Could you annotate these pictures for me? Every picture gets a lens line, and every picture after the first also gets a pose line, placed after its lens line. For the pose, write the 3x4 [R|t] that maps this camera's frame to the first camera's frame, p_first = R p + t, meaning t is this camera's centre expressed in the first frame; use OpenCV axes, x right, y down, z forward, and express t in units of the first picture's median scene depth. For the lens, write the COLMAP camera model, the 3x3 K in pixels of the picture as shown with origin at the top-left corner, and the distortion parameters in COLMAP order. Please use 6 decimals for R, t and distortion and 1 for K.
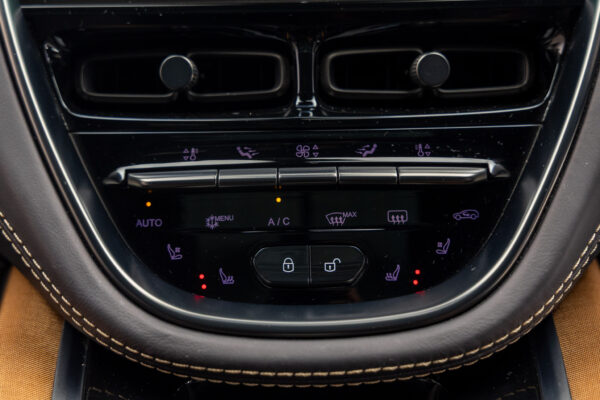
lens RADIAL K [[1208.3, 0, 300.0], [0, 1208.3, 200.0], [0, 0, 1]] dist [-0.011817, -0.282188]
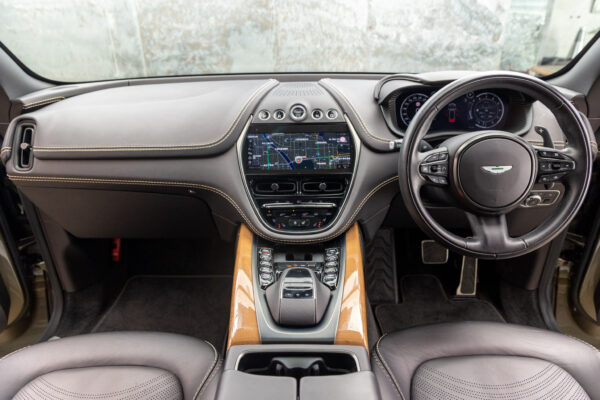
lens RADIAL K [[423.5, 0, 304.0], [0, 423.5, 203.3], [0, 0, 1]] dist [0.009440, 0.003449]
pose [[0.999910, 0.005668, -0.012193, 0.050739], [-0.006385, 0.998202, -0.059597, 0.078354], [0.011833, 0.059670, 0.998148, -0.867901]]
